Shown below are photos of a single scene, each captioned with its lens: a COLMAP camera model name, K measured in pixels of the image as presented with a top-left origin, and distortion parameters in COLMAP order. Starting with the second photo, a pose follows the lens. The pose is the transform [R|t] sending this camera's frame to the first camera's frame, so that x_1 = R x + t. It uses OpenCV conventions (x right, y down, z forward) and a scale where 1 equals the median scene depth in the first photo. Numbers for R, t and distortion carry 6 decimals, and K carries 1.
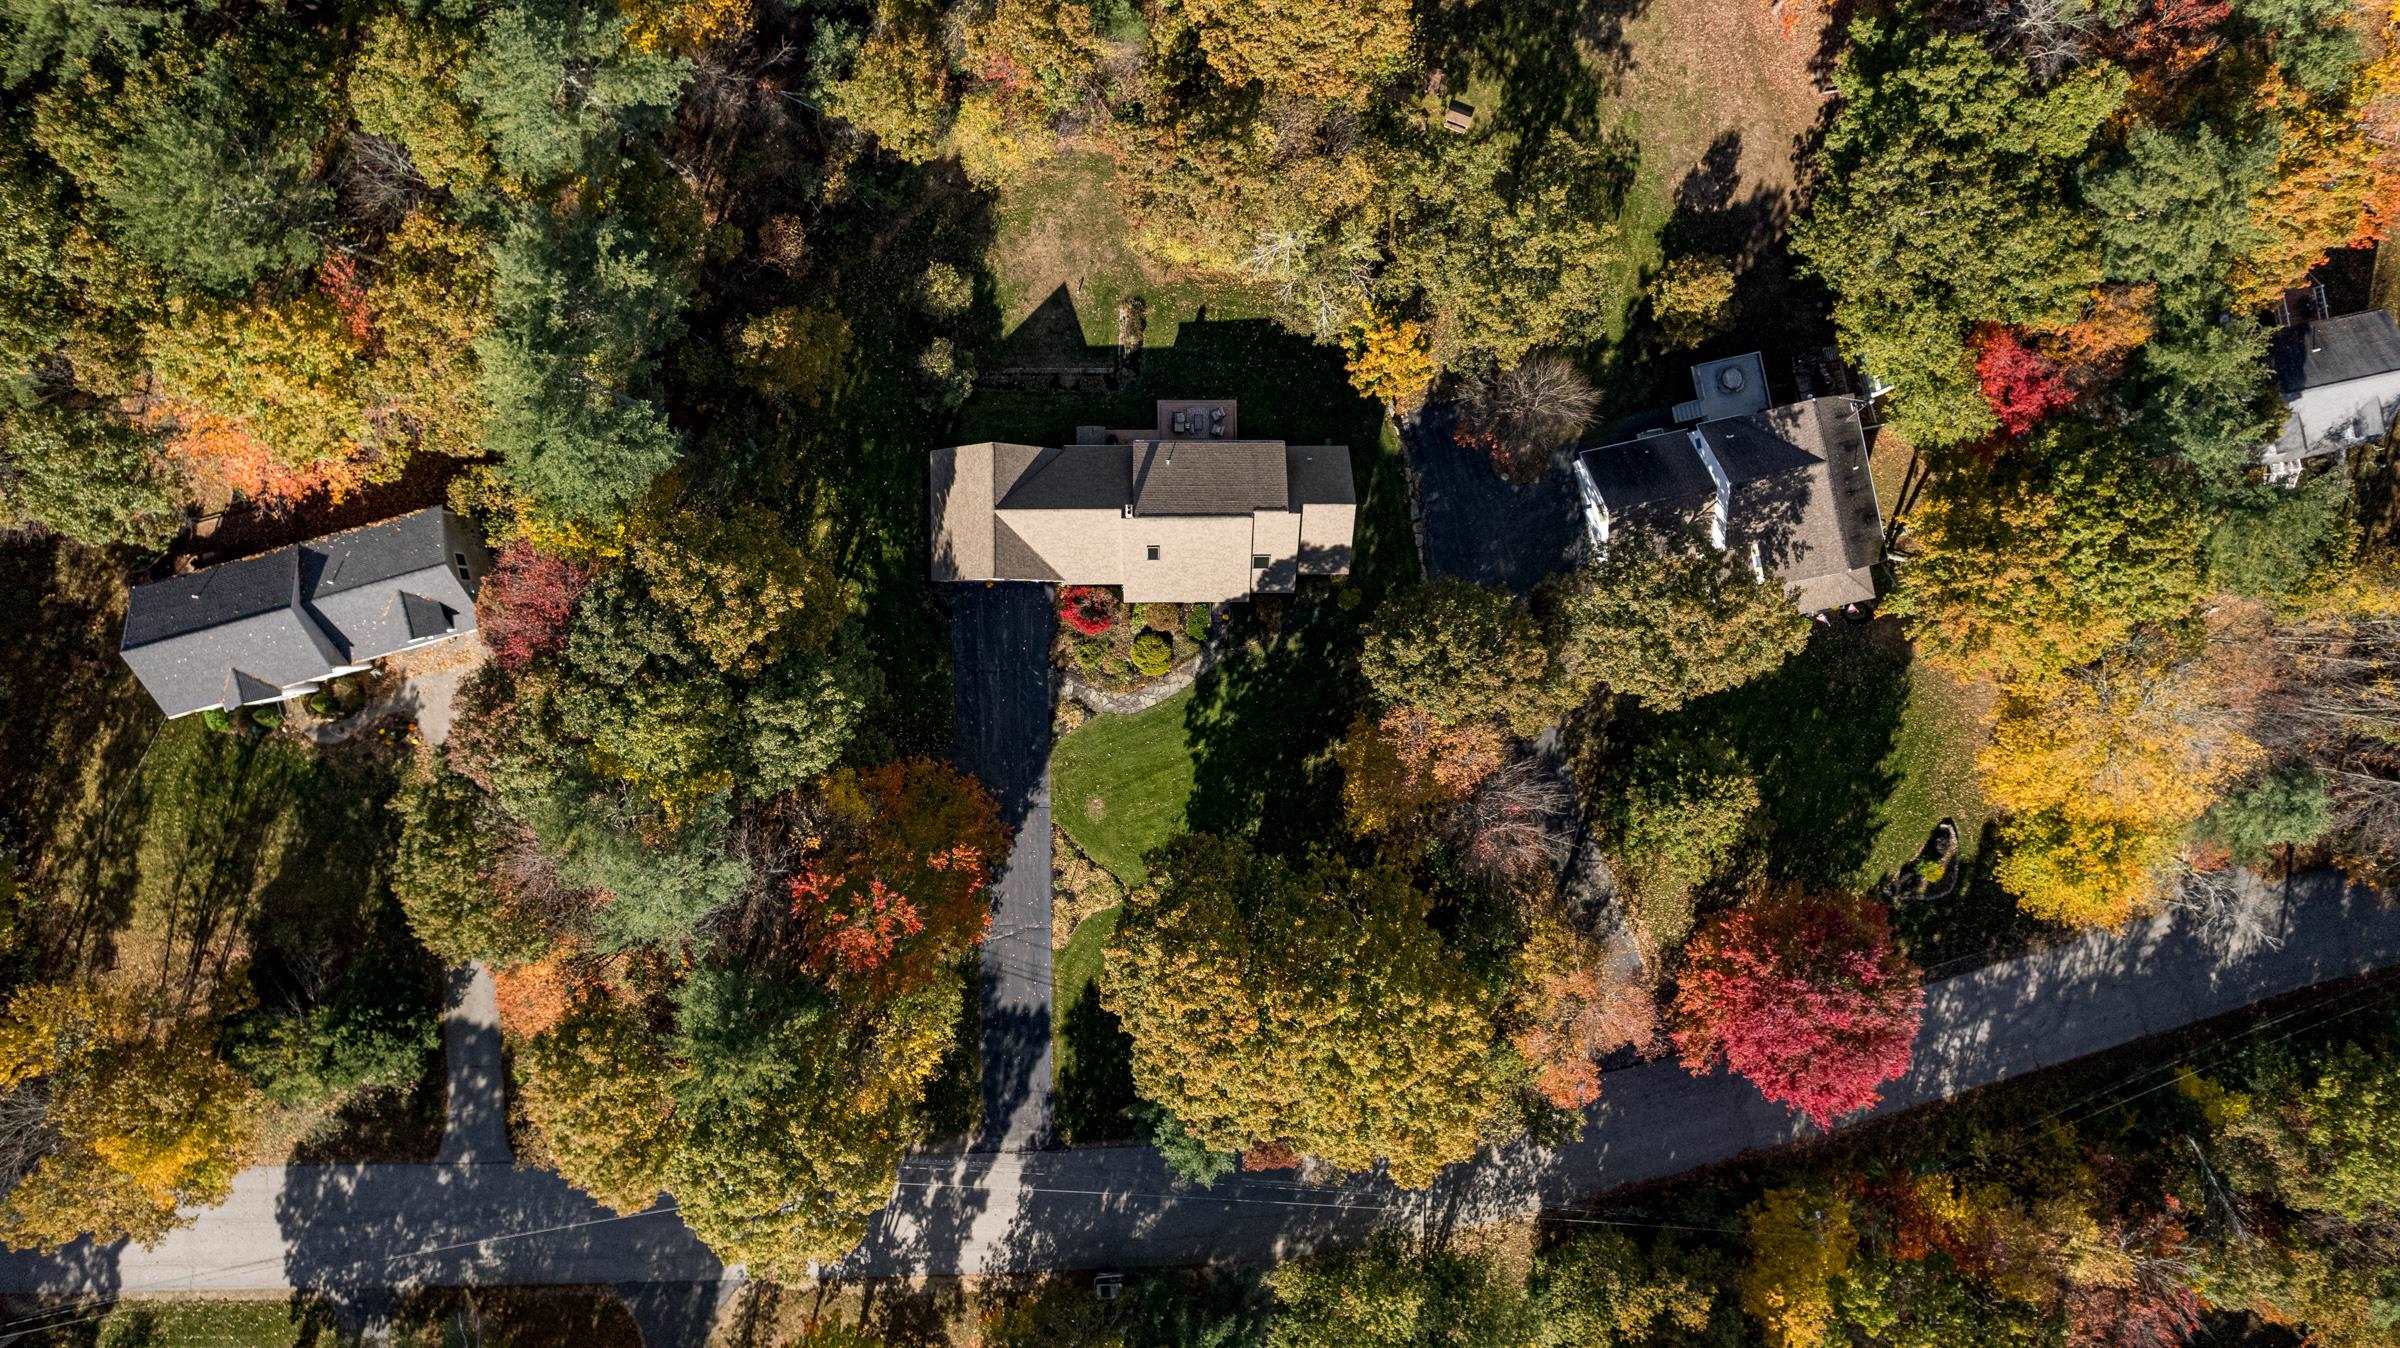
lens RADIAL K [[1557.8, 0, 1204.0], [0, 1557.8, 658.3], [0, 0, 1]] dist [-0.054264, 0.034017]
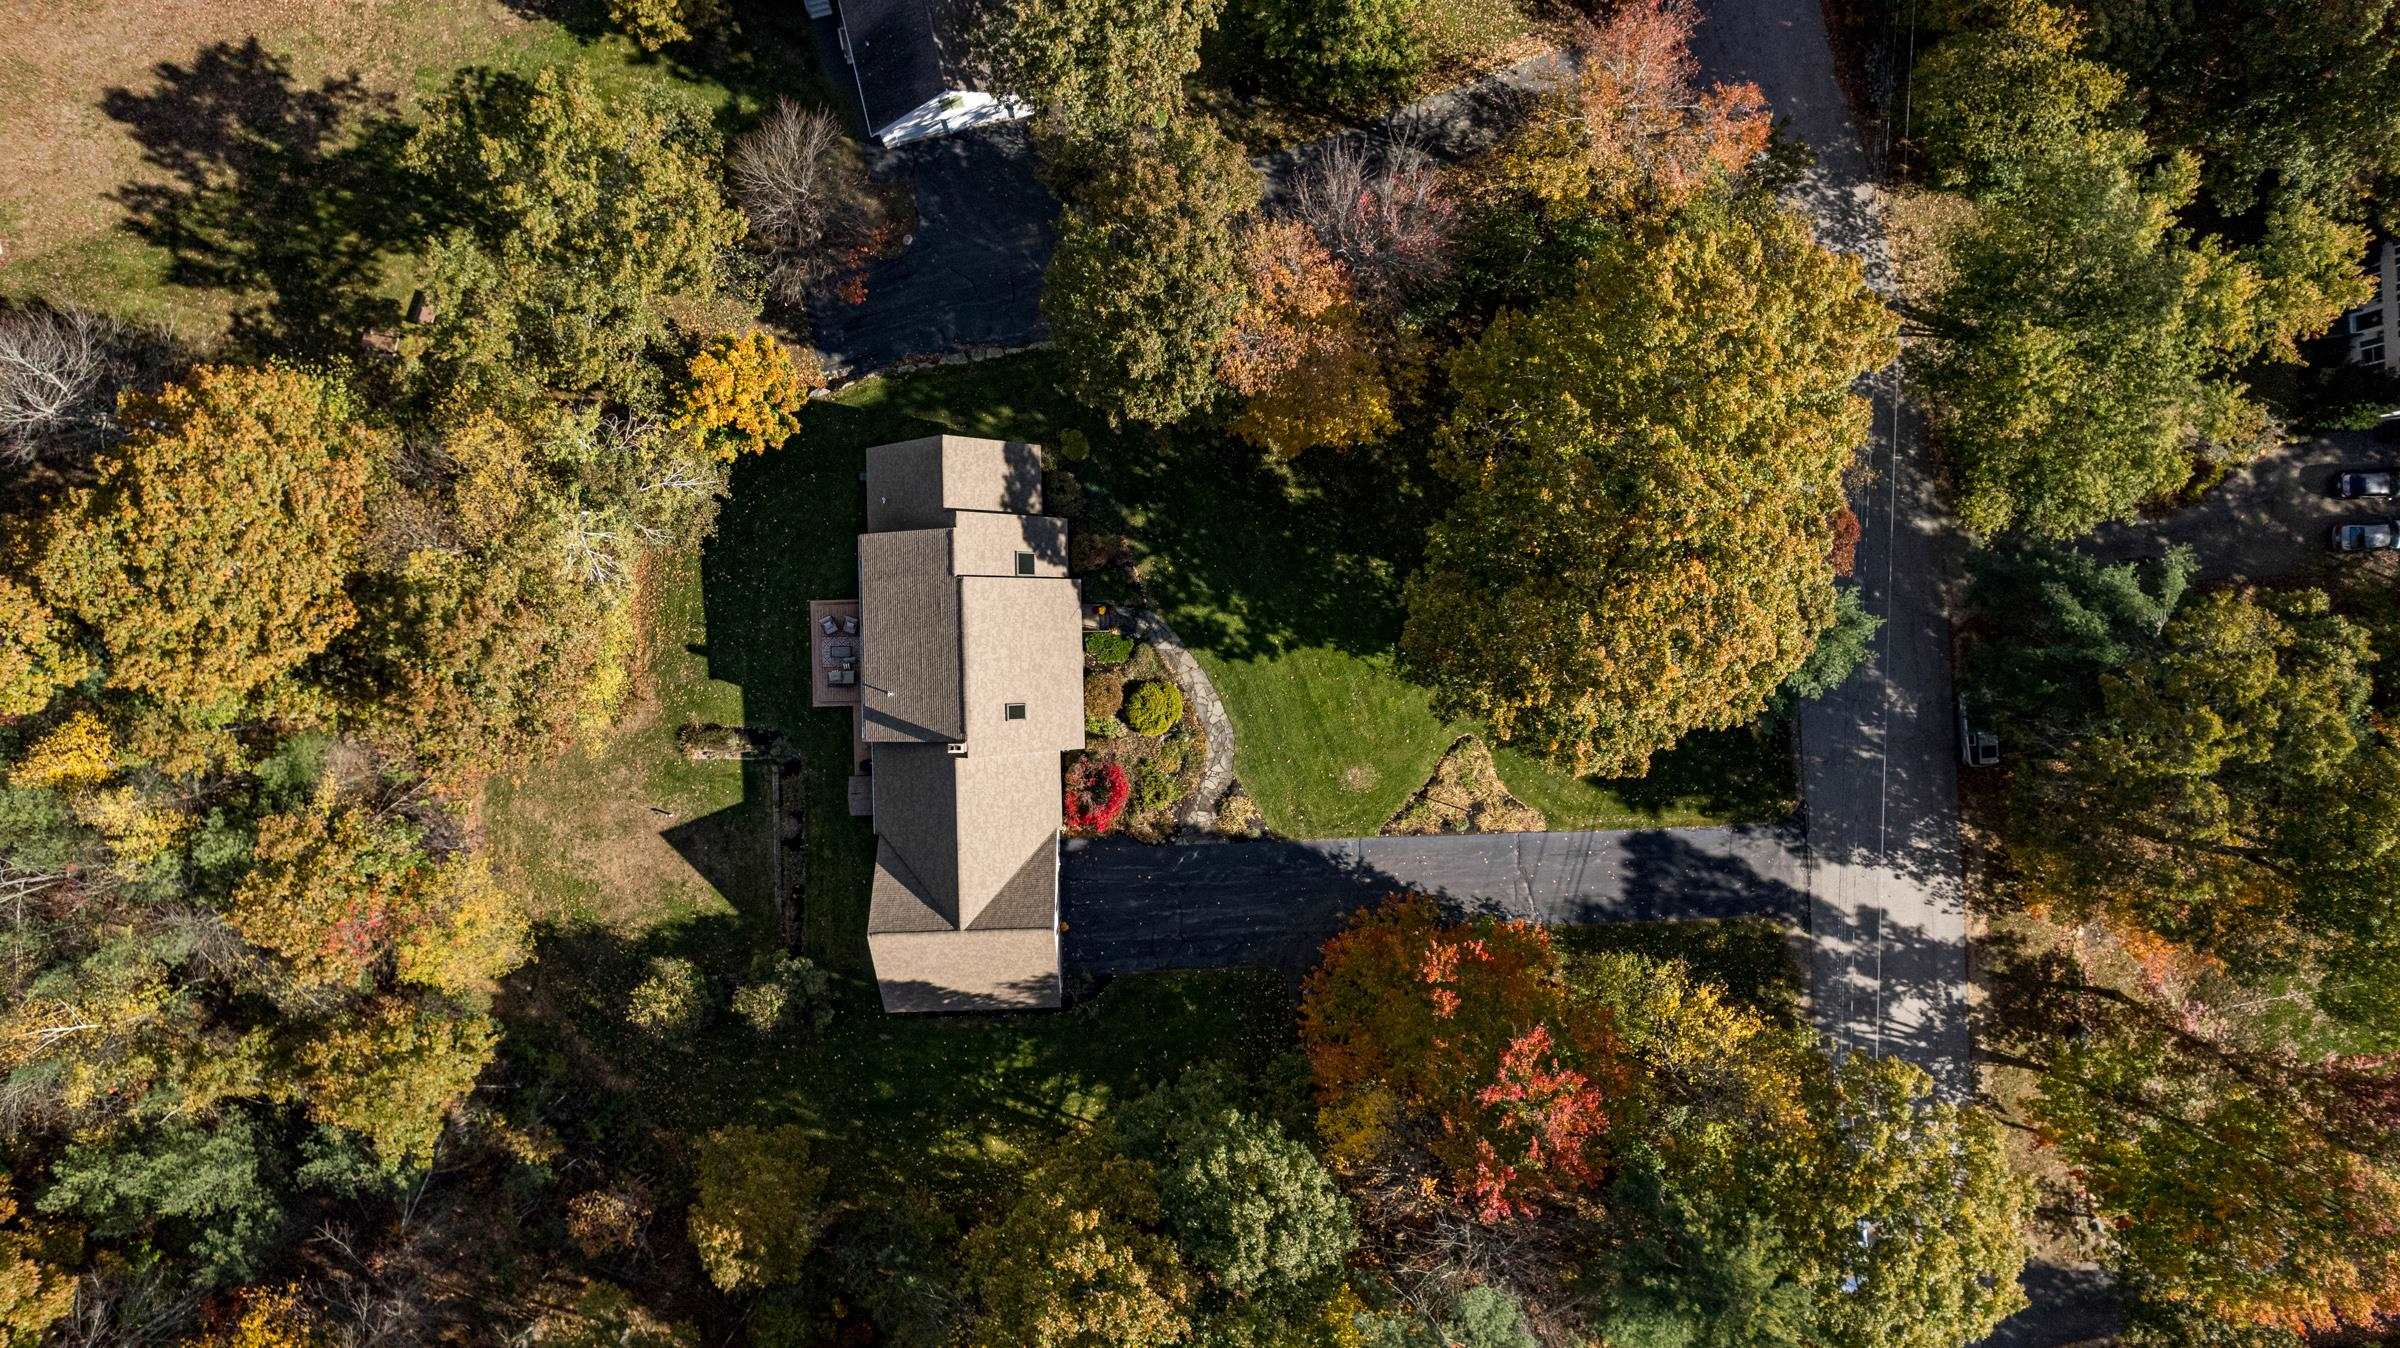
lens RADIAL K [[1557.8, 0, 1193.3], [0, 1557.8, 649.9], [0, 0, 1]] dist [-0.054264, 0.034017]
pose [[-0.017569, -0.999551, -0.024267, 0.012393], [0.999491, -0.018204, 0.026192, -0.003058], [-0.026621, -0.023794, 0.999362, 0.259055]]
